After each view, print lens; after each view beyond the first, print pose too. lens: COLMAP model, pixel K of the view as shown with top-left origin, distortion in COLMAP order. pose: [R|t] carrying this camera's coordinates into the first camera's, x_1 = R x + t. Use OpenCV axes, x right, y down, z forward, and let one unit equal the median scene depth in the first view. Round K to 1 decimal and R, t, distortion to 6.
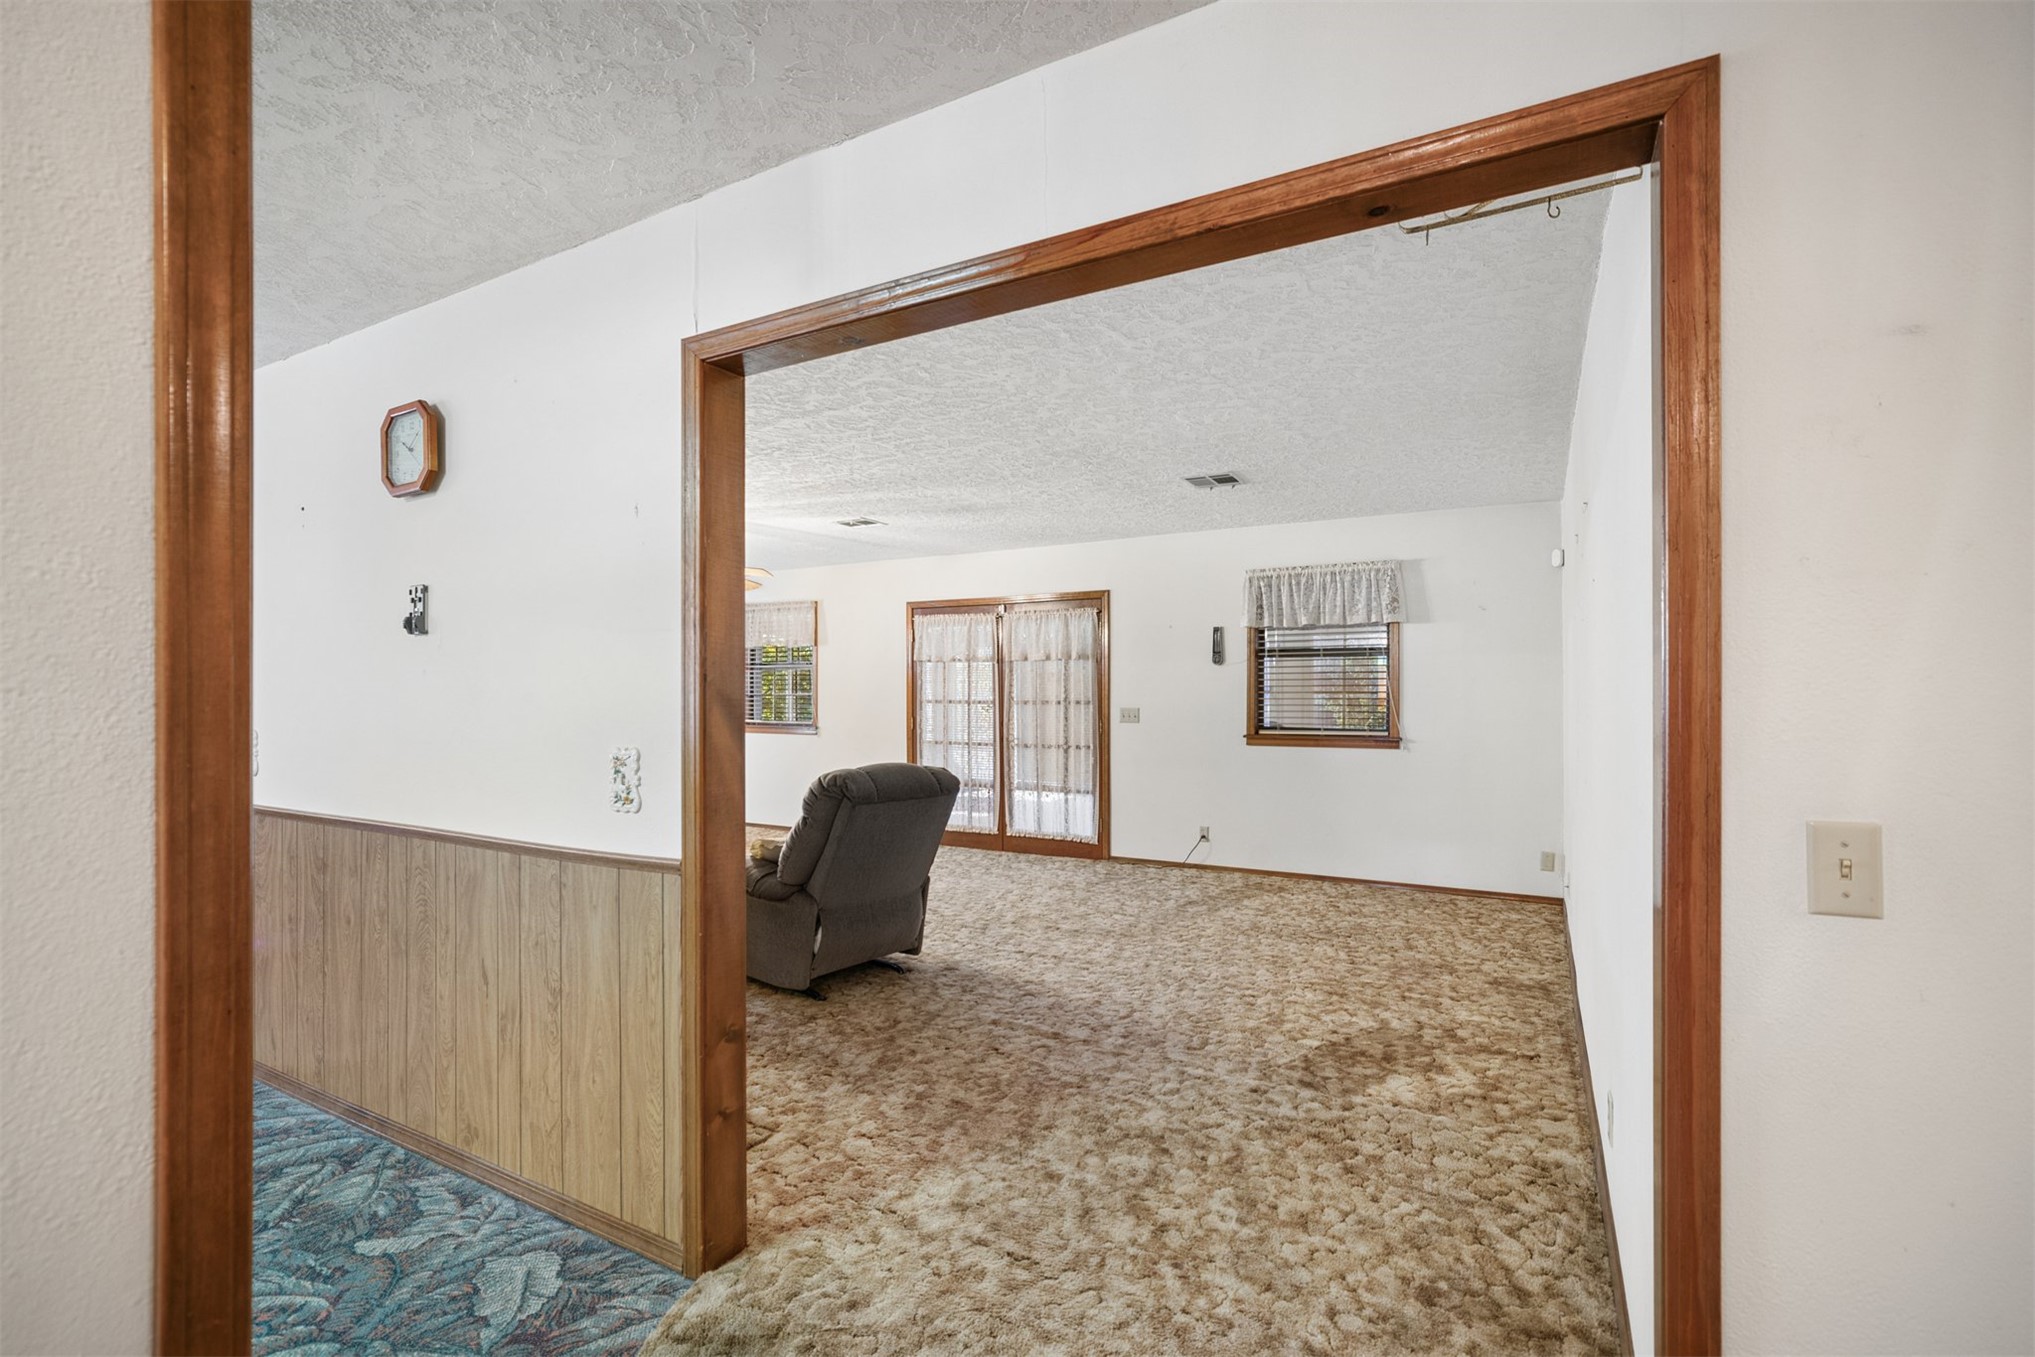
lens RADIAL K [[929.2, 0, 1002.0], [0, 929.2, 680.0], [0, 0, 1]] dist [-0.011804, 0.008303]
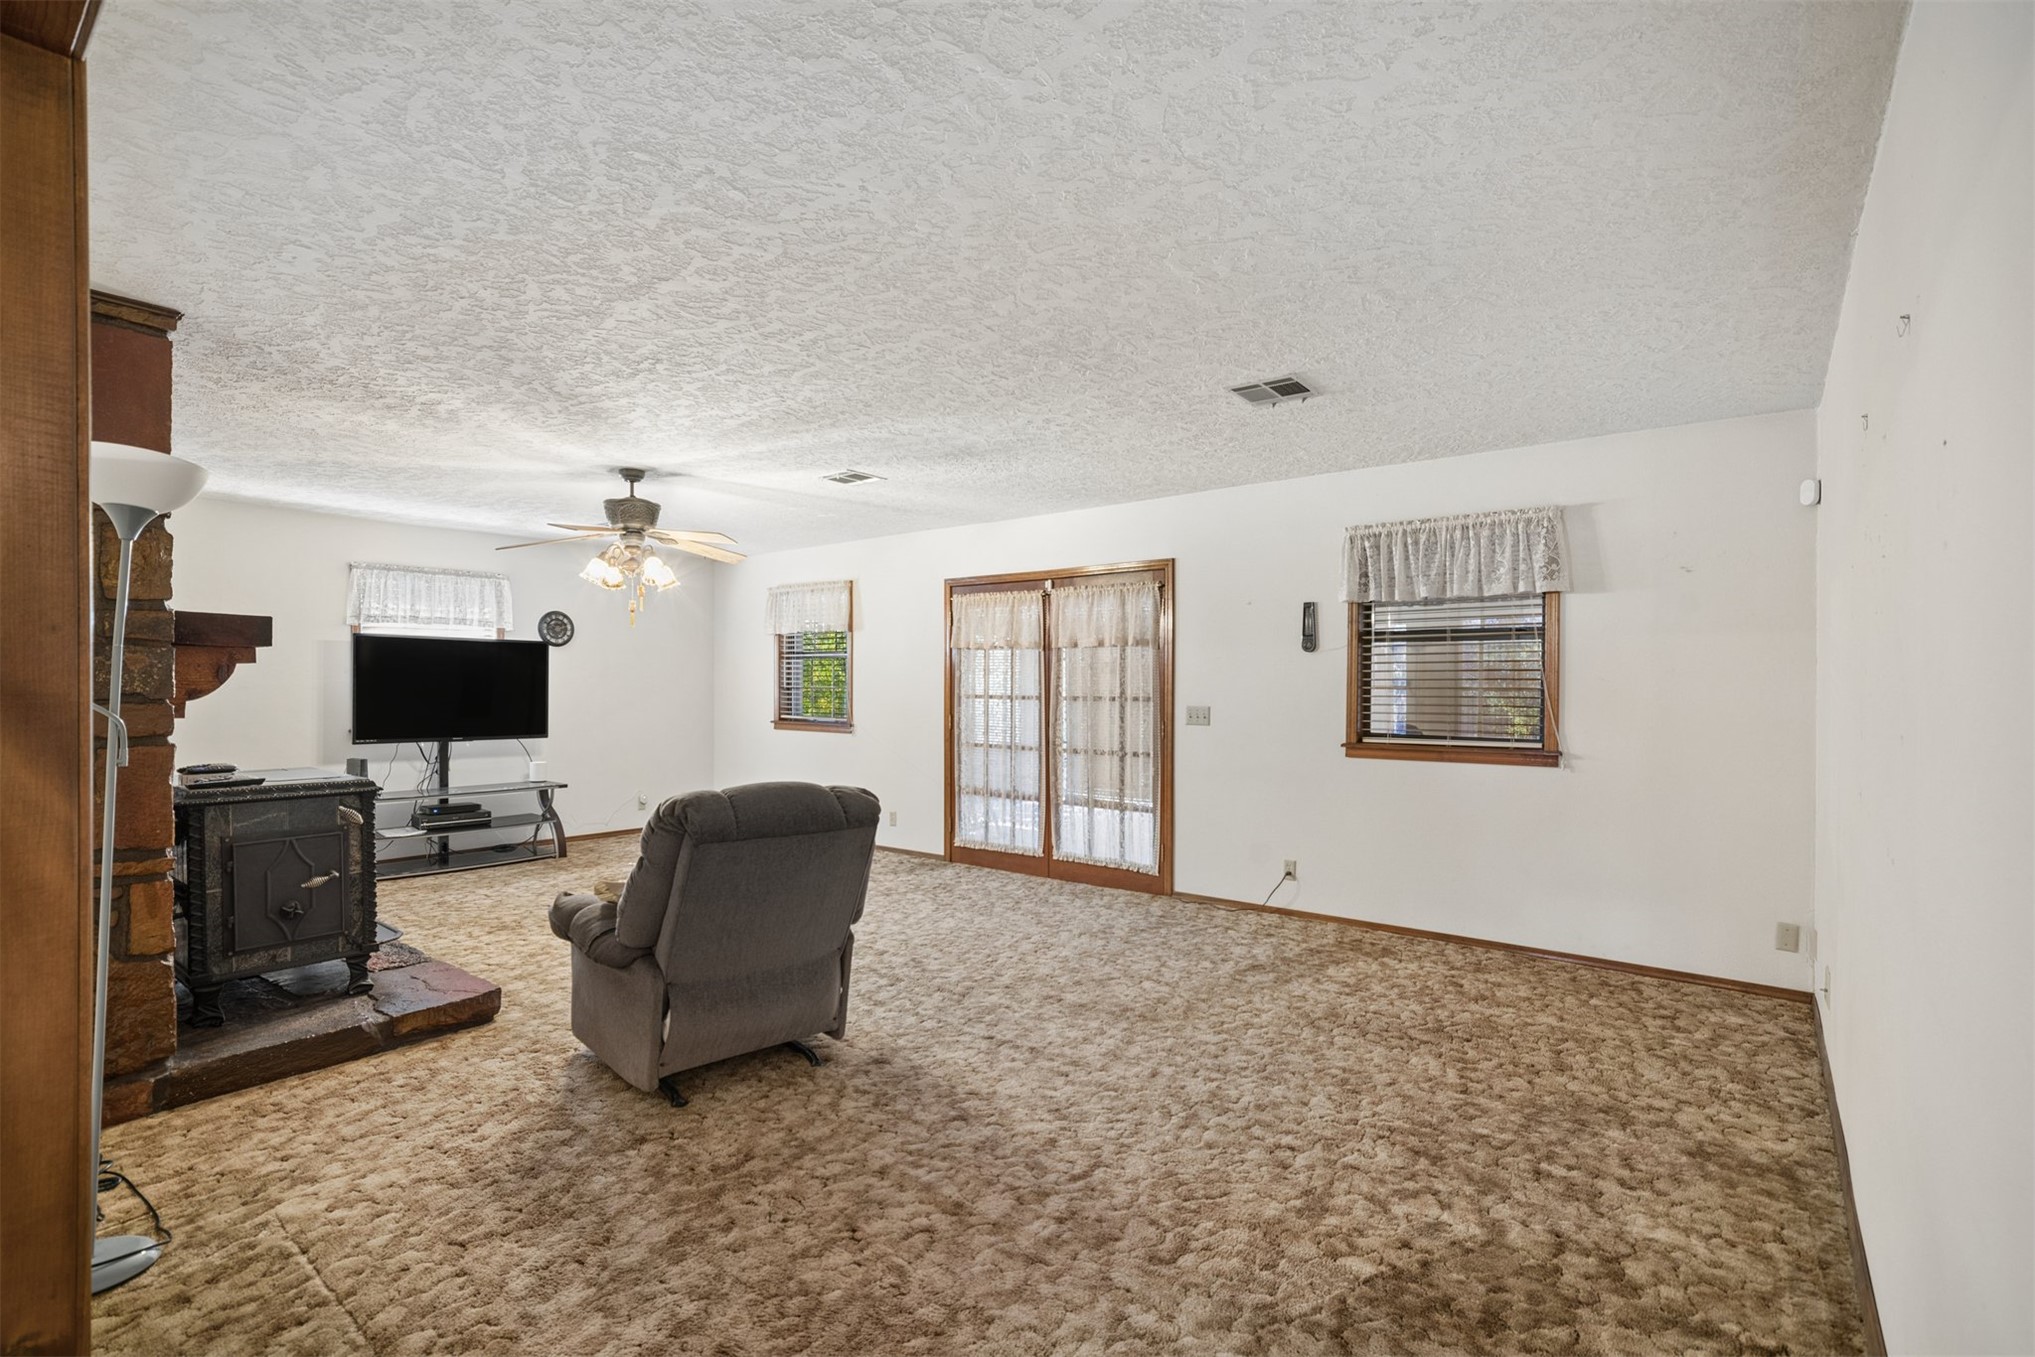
lens RADIAL K [[929.2, 0, 1009.6], [0, 929.2, 683.7], [0, 0, 1]] dist [-0.011804, 0.008303]
pose [[0.987649, 0.005174, -0.156596, 0.125047], [-0.003575, 0.999939, 0.010492, 0.003389], [0.156641, -0.009803, 0.987607, 0.231953]]
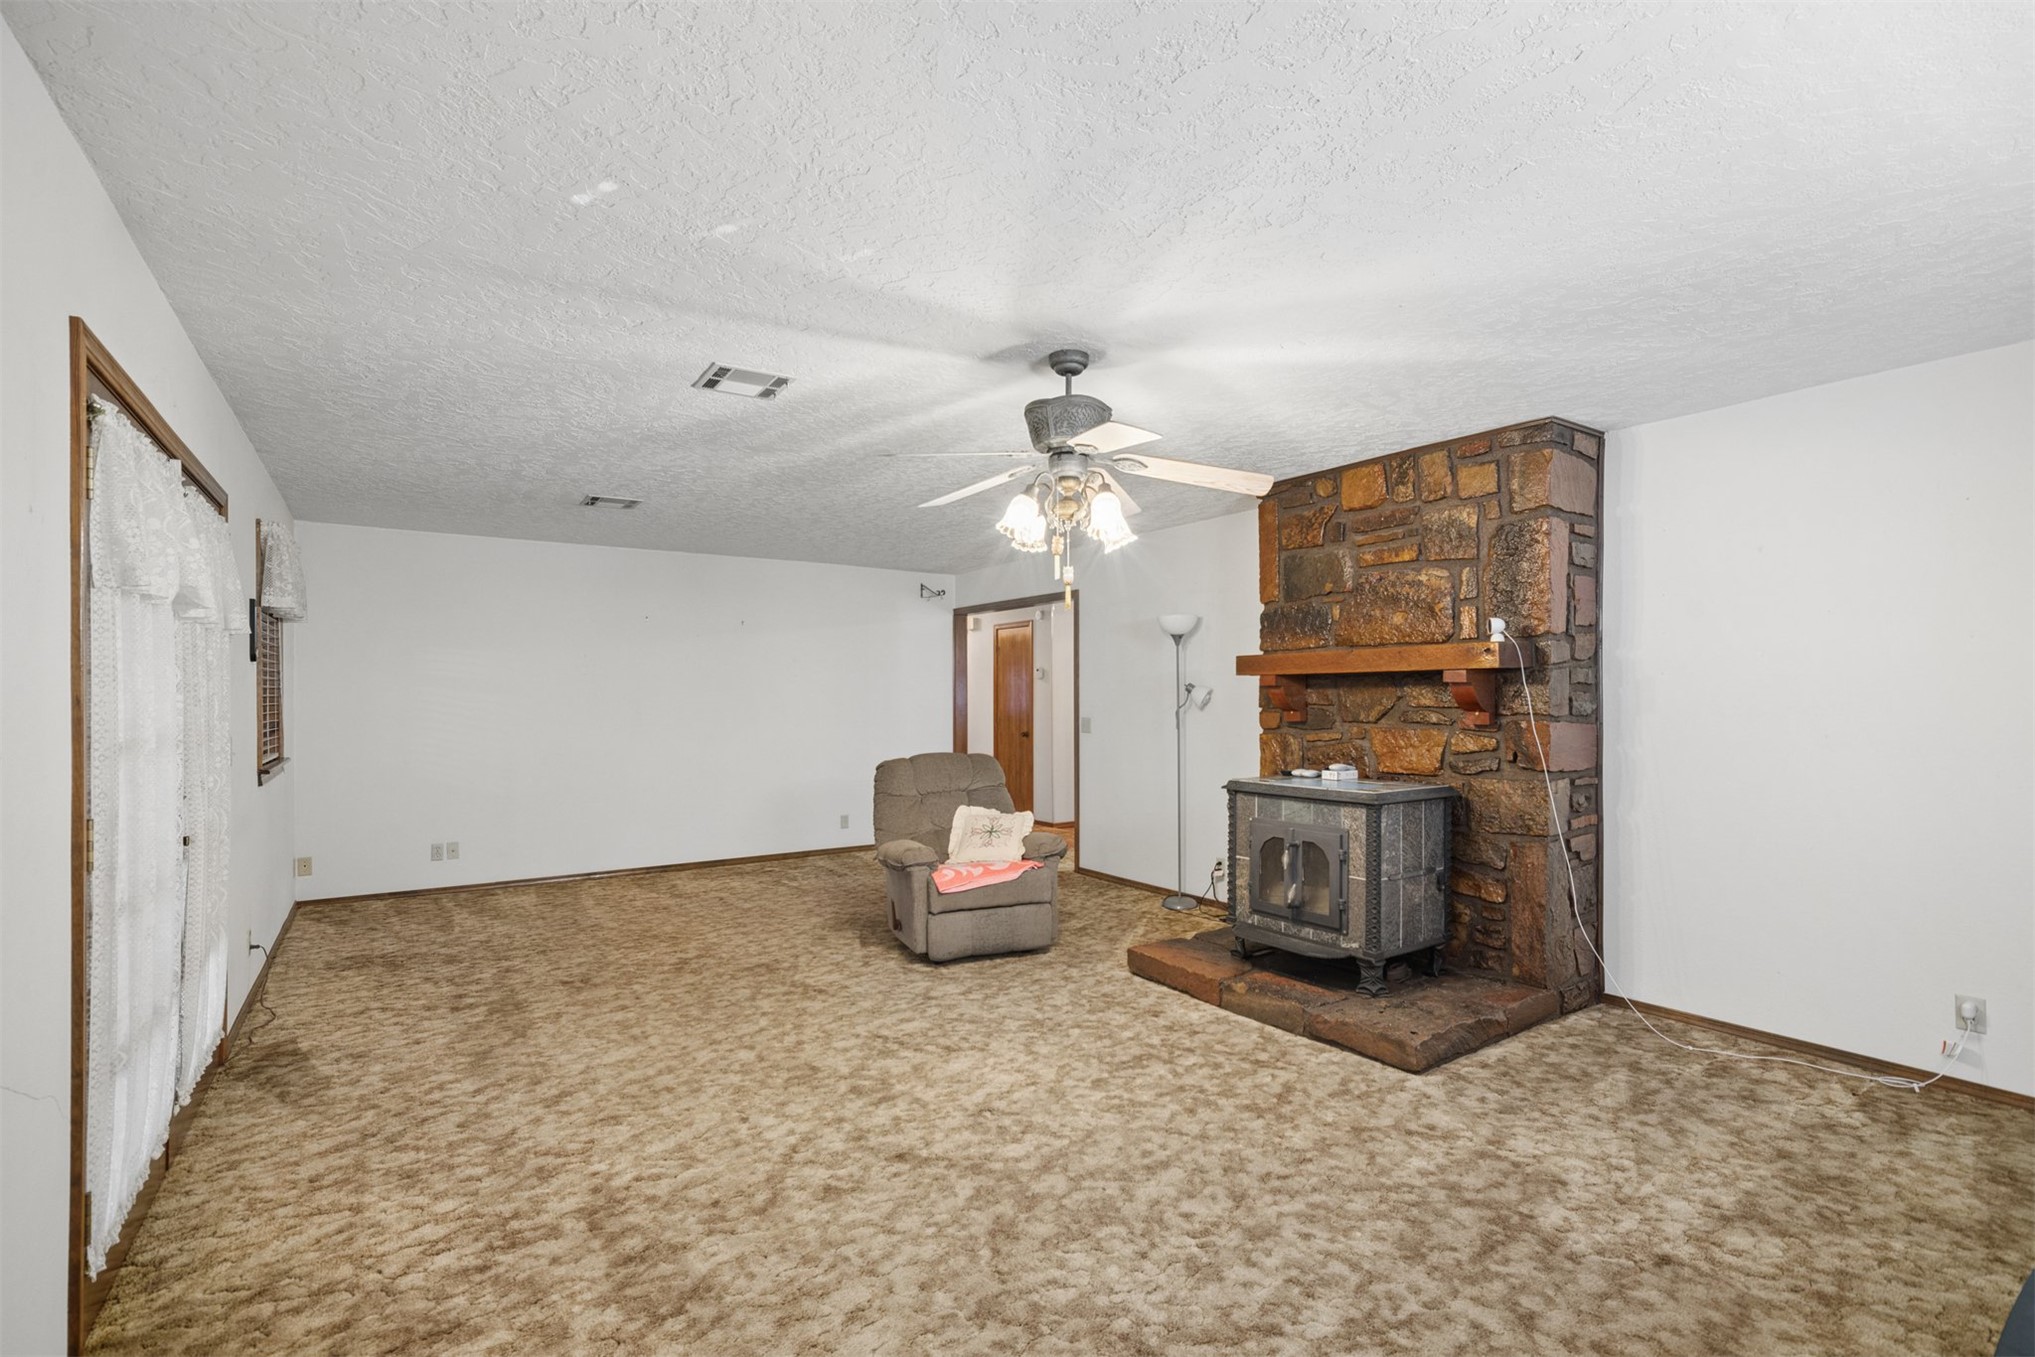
lens RADIAL K [[929.2, 0, 1019.2], [0, 929.2, 692.3], [0, 0, 1]] dist [-0.011804, 0.008303]
pose [[-0.898683, 0.007900, 0.438529, -0.582584], [0.001863, 0.999898, -0.014194, 0.015705], [-0.438596, -0.011939, -0.898605, 1.553812]]
